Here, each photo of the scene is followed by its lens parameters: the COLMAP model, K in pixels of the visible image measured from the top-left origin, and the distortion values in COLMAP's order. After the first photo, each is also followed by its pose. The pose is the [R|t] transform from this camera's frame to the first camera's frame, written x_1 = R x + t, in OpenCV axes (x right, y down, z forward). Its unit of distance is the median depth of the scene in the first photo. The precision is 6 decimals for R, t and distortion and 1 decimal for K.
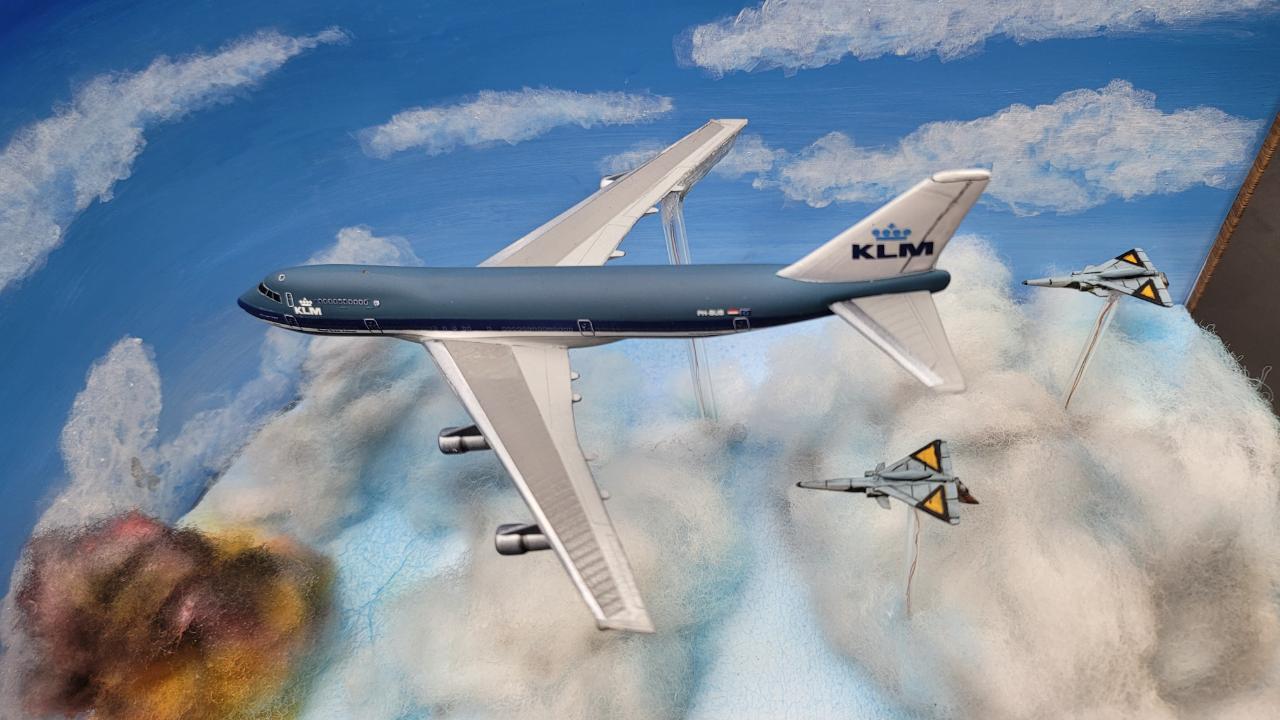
lens RADIAL K [[938.0, 0, 635.2], [0, 938.0, 369.8], [0, 0, 1]] dist [0.028090, -0.069121]
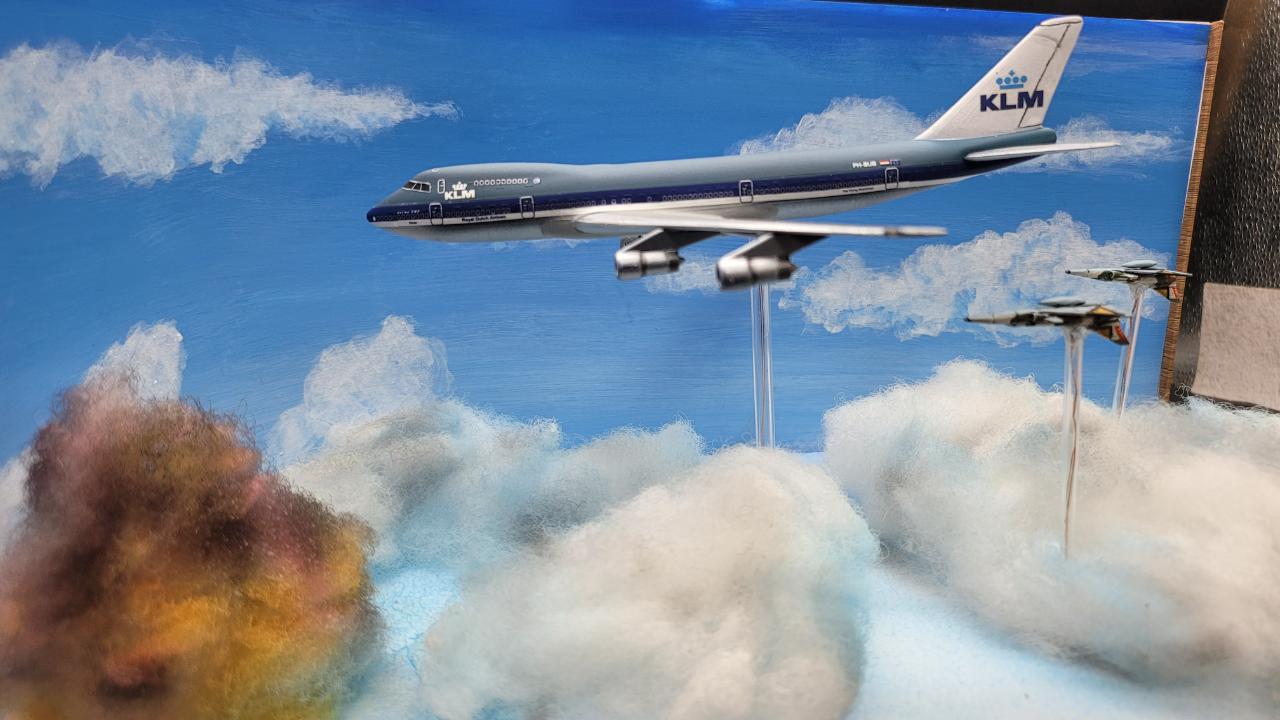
lens RADIAL K [[938.0, 0, 624.9], [0, 938.0, 352.5], [0, 0, 1]] dist [0.028090, -0.069121]
pose [[0.978276, 0.076103, 0.192833, -0.298776], [0.059337, 0.788472, -0.612202, 0.588365], [-0.198634, 0.610345, 0.766827, 0.245058]]
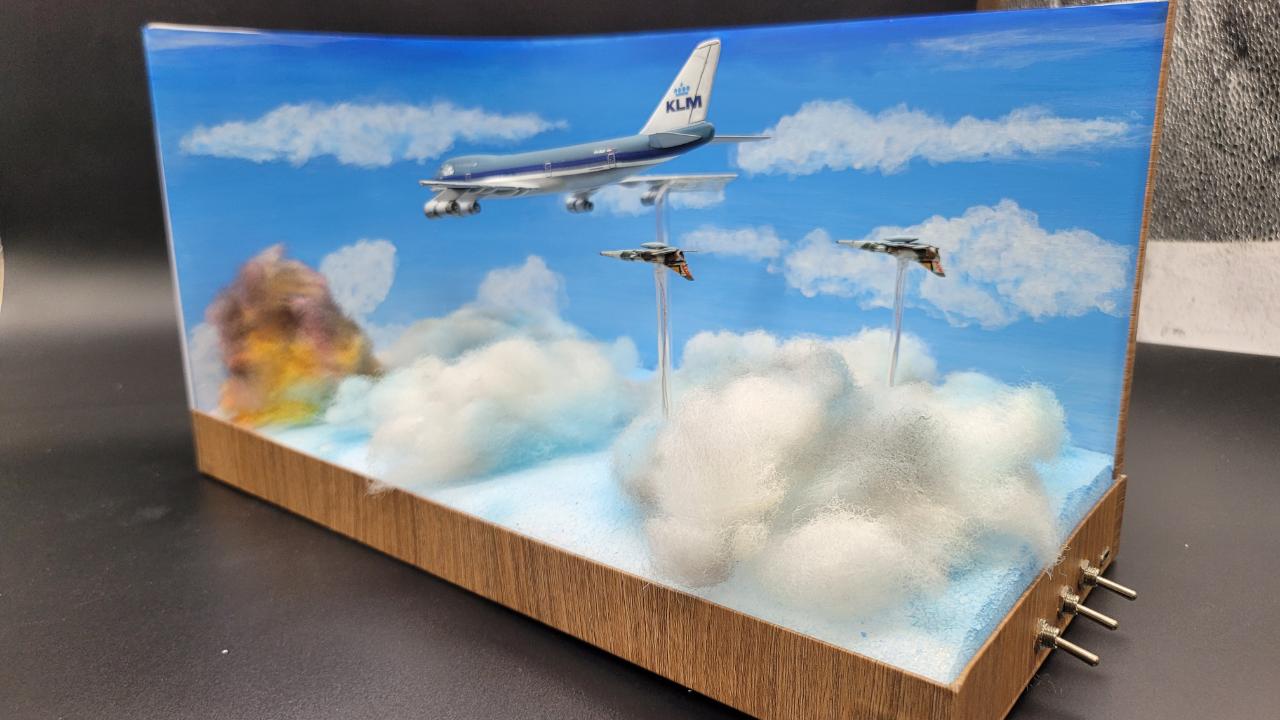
lens RADIAL K [[938.0, 0, 623.4], [0, 938.0, 352.4], [0, 0, 1]] dist [0.028090, -0.069121]
pose [[0.811593, 0.216305, -0.542705, 0.832887], [-0.496980, 0.743959, -0.446694, 0.707205], [0.307128, 0.632247, 0.711292, 0.022993]]
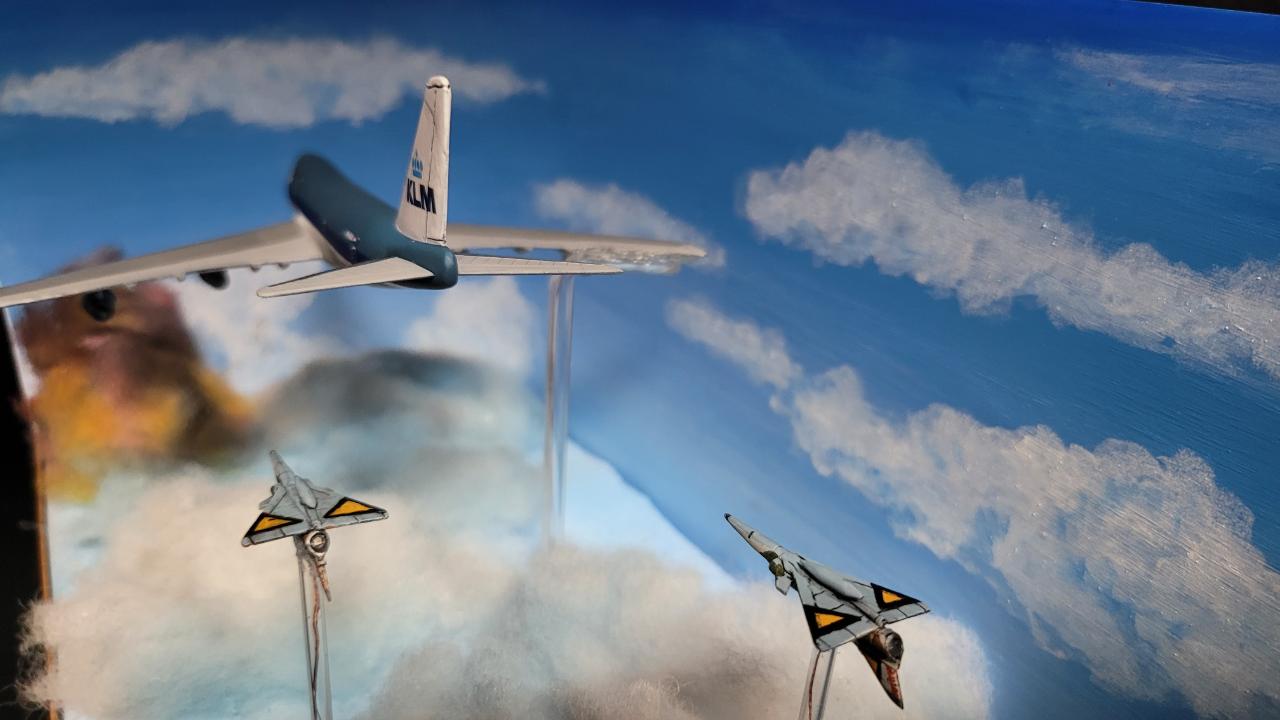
lens RADIAL K [[938.0, 0, 623.2], [0, 938.0, 362.5], [0, 0, 1]] dist [0.028090, -0.069121]
pose [[0.569352, 0.428448, -0.701620, 0.686373], [-0.695752, 0.705744, -0.133624, -0.027643], [0.437913, 0.564232, 0.699910, 0.406921]]
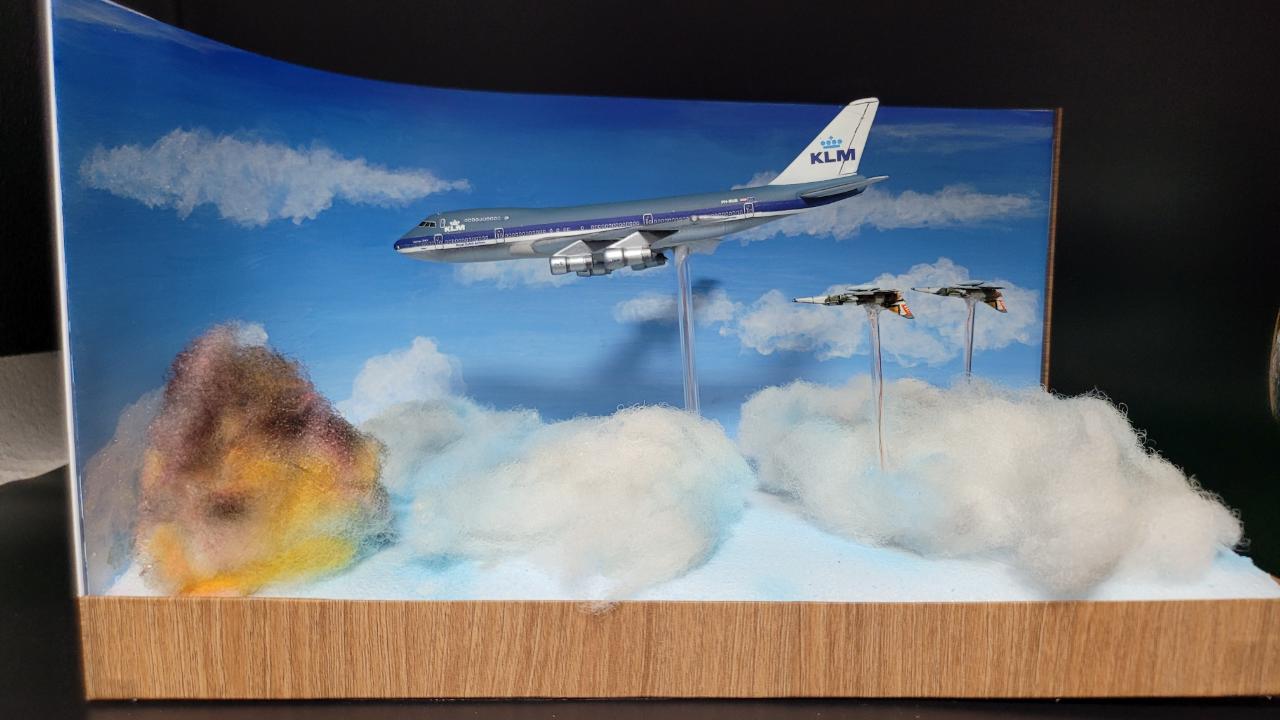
lens RADIAL K [[938.0, 0, 630.9], [0, 938.0, 363.7], [0, 0, 1]] dist [0.028090, -0.069121]
pose [[0.990352, 0.092524, 0.103158, -0.171435], [0.007867, 0.705694, -0.708473, 0.960209], [-0.138349, 0.702450, 0.698158, 0.062683]]
